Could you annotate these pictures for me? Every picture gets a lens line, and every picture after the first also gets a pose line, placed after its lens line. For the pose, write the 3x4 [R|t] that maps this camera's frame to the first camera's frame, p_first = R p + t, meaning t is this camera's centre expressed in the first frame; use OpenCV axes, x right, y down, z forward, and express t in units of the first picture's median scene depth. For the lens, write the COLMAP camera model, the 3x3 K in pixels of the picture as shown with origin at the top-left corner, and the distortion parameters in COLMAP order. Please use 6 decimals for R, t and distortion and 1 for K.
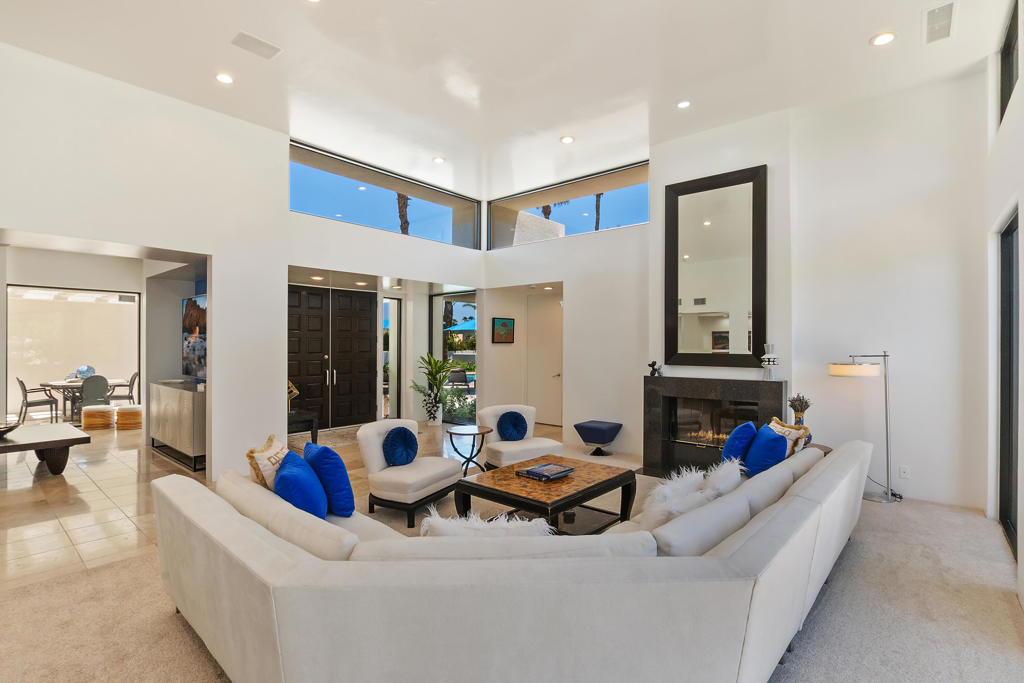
lens RADIAL K [[483.2, 0, 512.0], [0, 483.2, 341.5], [0, 0, 1]] dist [-0.000234, -0.000026]
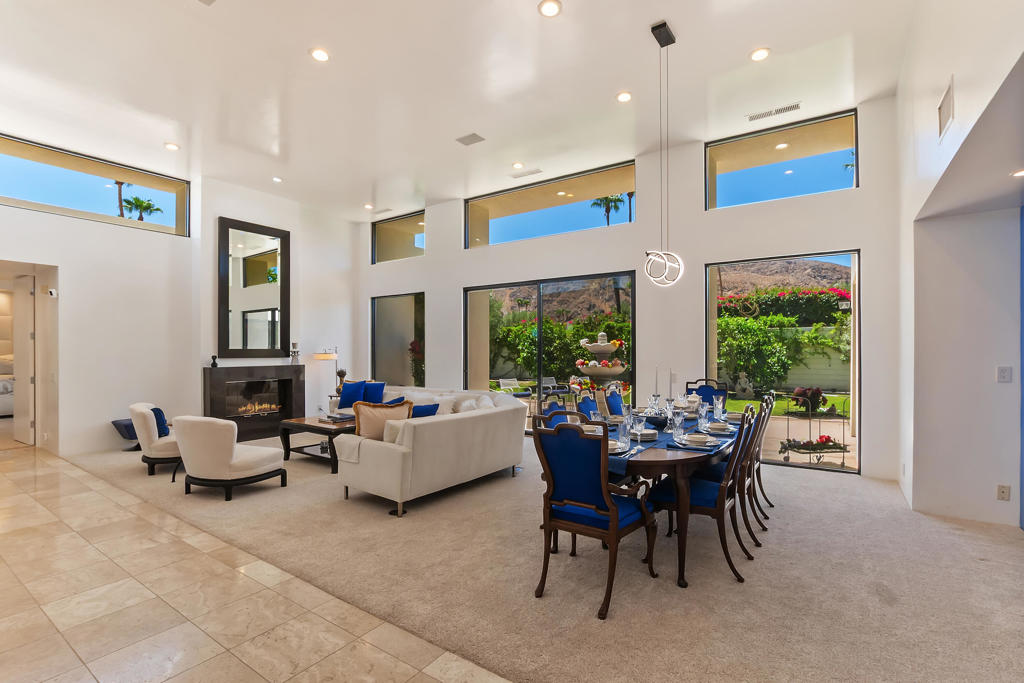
lens RADIAL K [[472.4, 0, 490.0], [0, 472.4, 345.4], [0, 0, 1]] dist [-0.000694, 0.000015]
pose [[-0.082247, 0.003789, 0.996605, -0.980145], [-0.004337, 0.999982, -0.004160, 0.016198], [-0.996603, -0.004665, -0.082229, 0.410012]]
